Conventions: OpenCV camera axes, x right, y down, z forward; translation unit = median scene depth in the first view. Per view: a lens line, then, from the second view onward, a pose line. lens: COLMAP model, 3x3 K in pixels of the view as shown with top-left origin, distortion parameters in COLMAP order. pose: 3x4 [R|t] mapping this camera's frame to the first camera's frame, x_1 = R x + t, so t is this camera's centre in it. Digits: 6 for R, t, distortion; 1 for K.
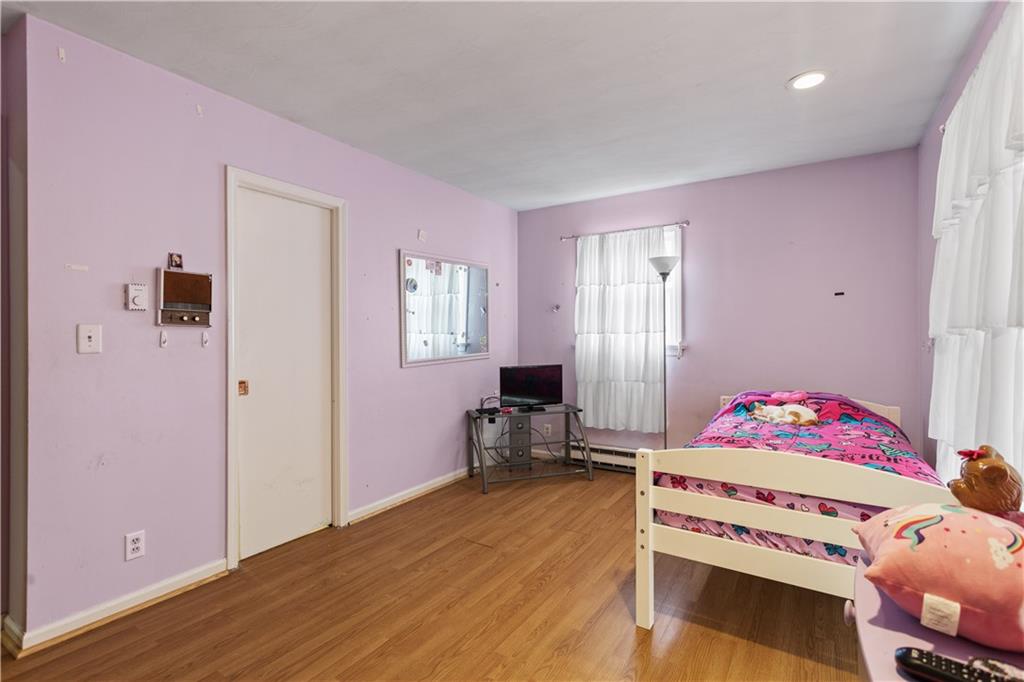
lens RADIAL K [[479.5, 0, 512.0], [0, 479.5, 341.0], [0, 0, 1]] dist [0.002505, 0.000373]
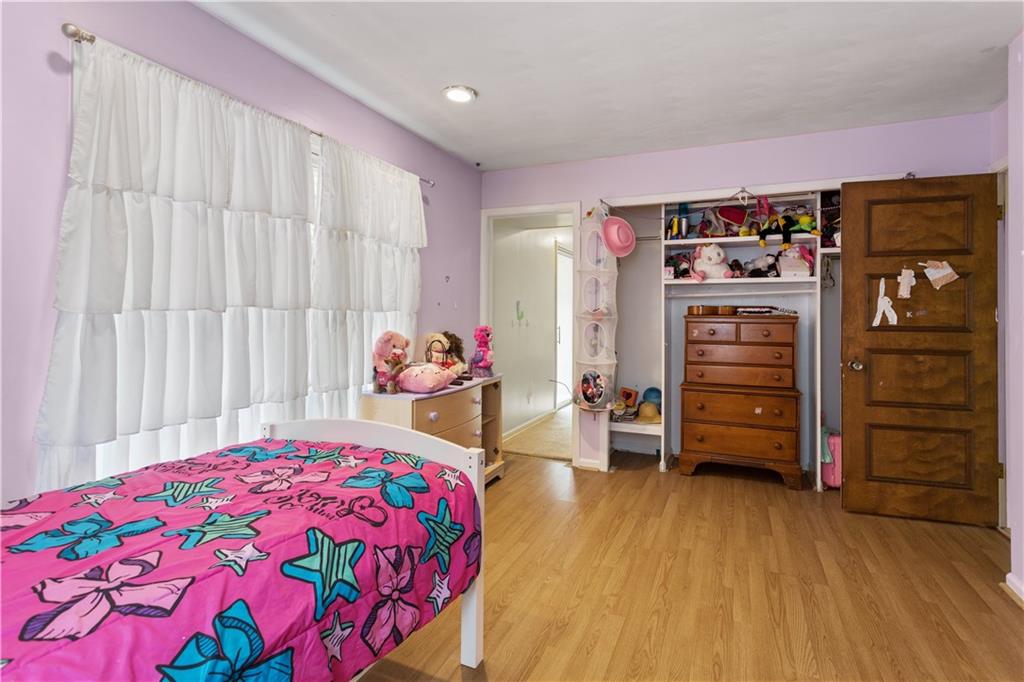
lens RADIAL K [[479.5, 0, 512.0], [0, 479.5, 341.0], [0, 0, 1]] dist [0.002505, 0.000373]
pose [[-0.987909, -0.002339, -0.155018, 0.354234], [-0.011659, 0.998176, 0.059239, -0.009912], [0.154597, 0.060331, -0.986134, 1.878477]]
